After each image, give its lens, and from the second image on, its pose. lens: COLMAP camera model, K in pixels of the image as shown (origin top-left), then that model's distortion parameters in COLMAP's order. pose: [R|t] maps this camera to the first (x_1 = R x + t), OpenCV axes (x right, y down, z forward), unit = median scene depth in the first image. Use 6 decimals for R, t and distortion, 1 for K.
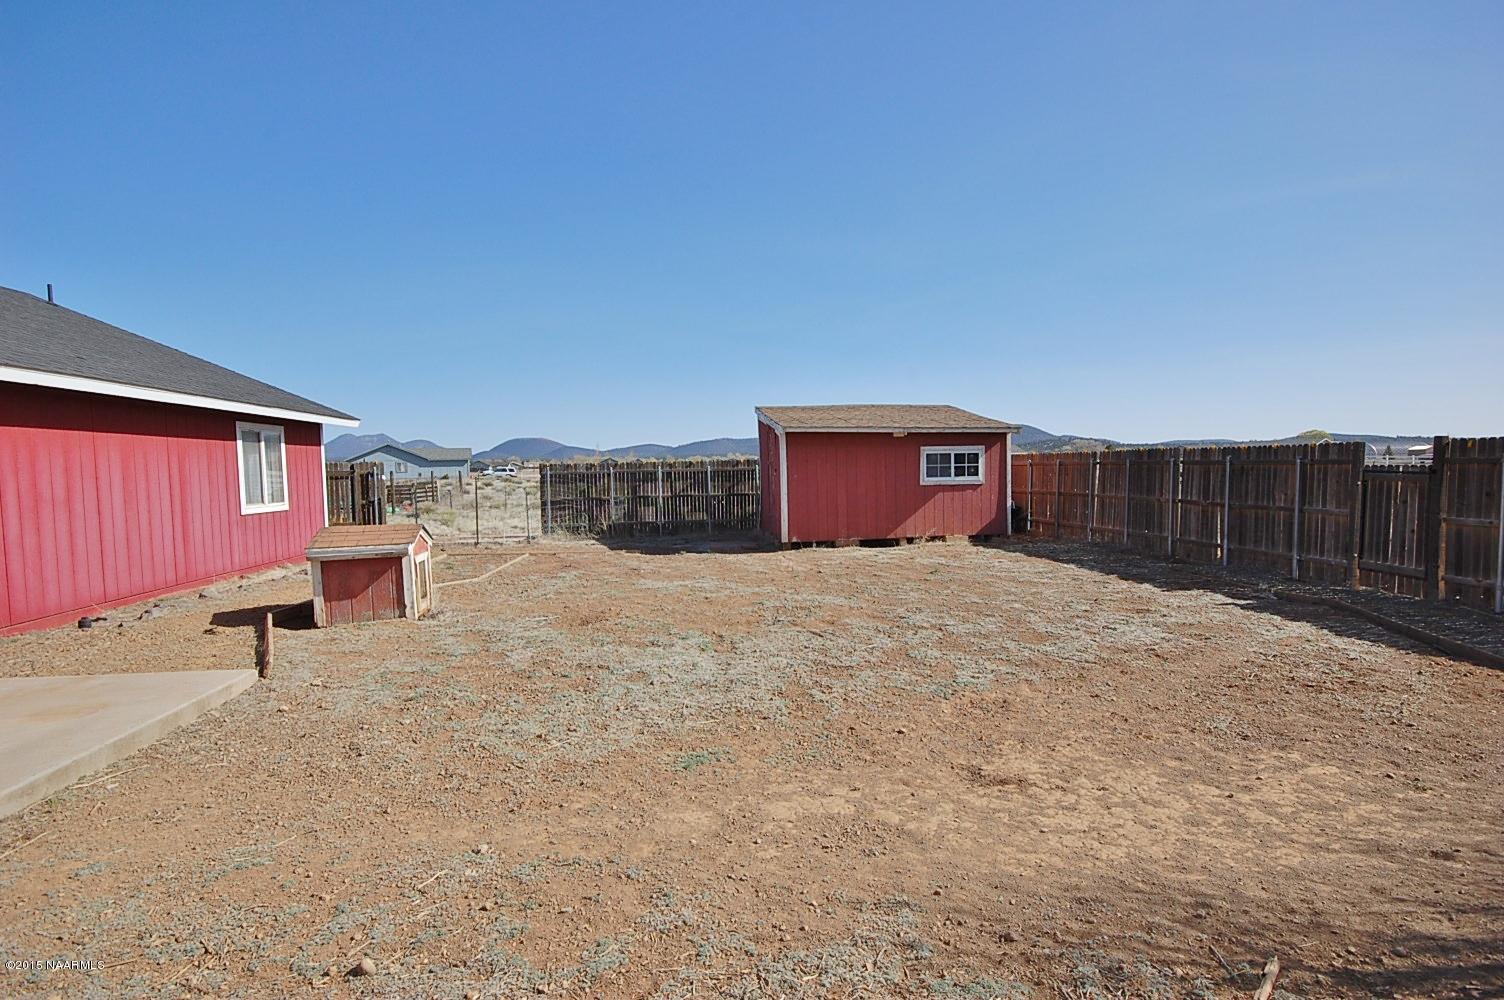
lens RADIAL K [[754.9, 0, 751.5], [0, 754.9, 503.0], [0, 0, 1]] dist [0.007427, -0.000025]
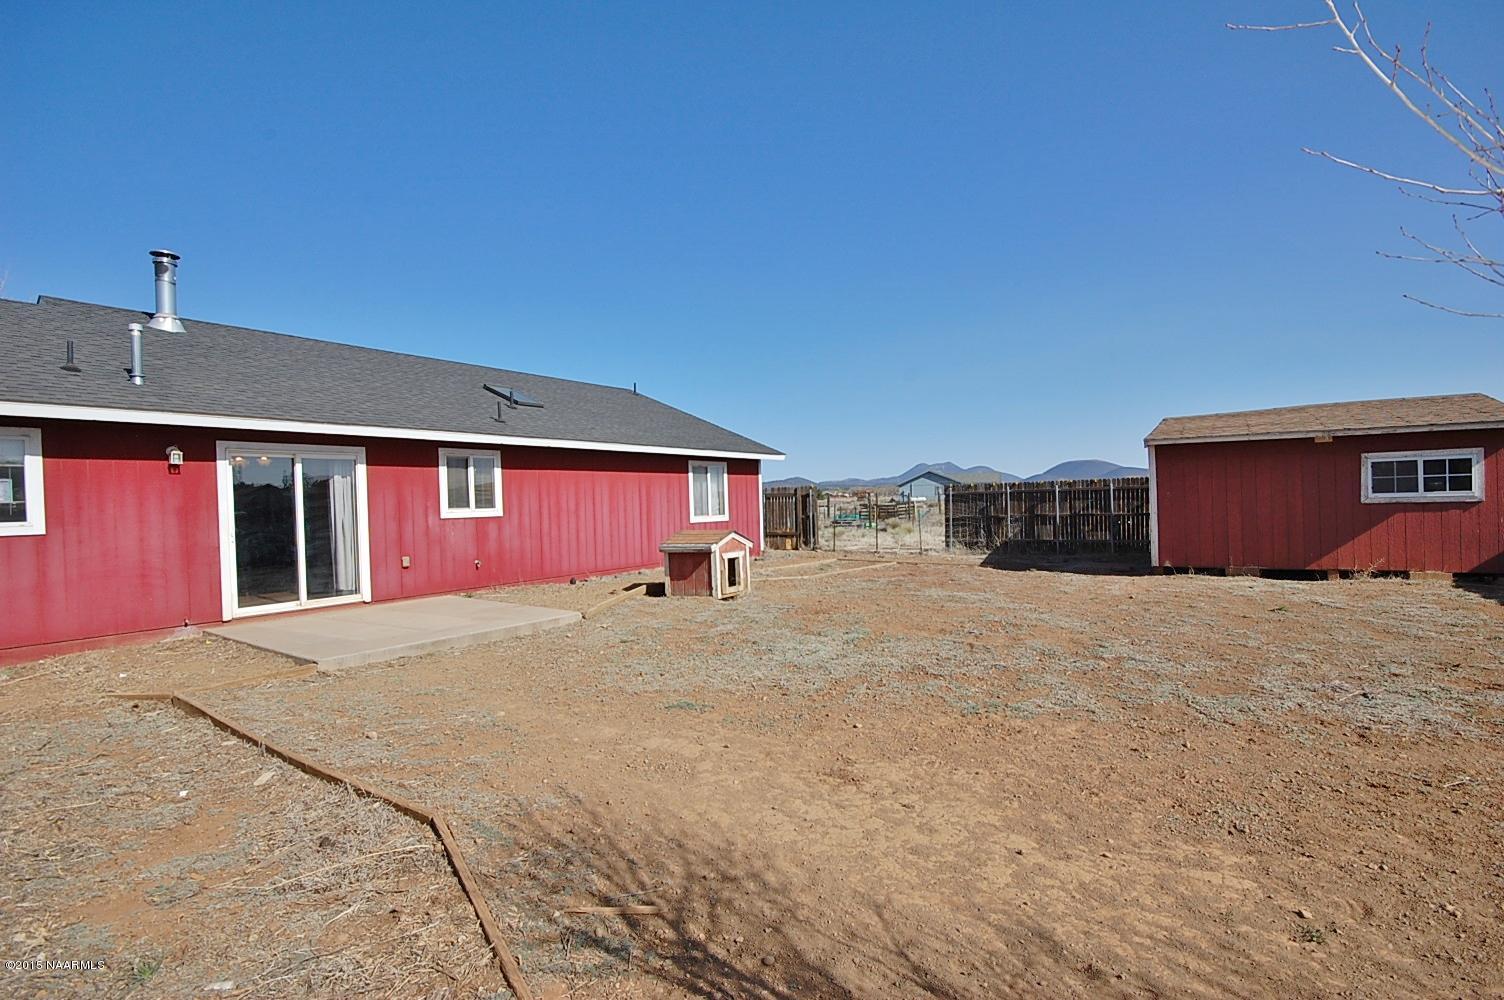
lens RADIAL K [[693.8, 0, 742.6], [0, 693.8, 488.7], [0, 0, 1]] dist [0.002131, 0.000523]
pose [[0.732935, -0.015278, -0.680128, 0.260847], [-0.018115, 0.998955, -0.041961, 0.003148], [0.680058, 0.043075, 0.731892, 0.052017]]
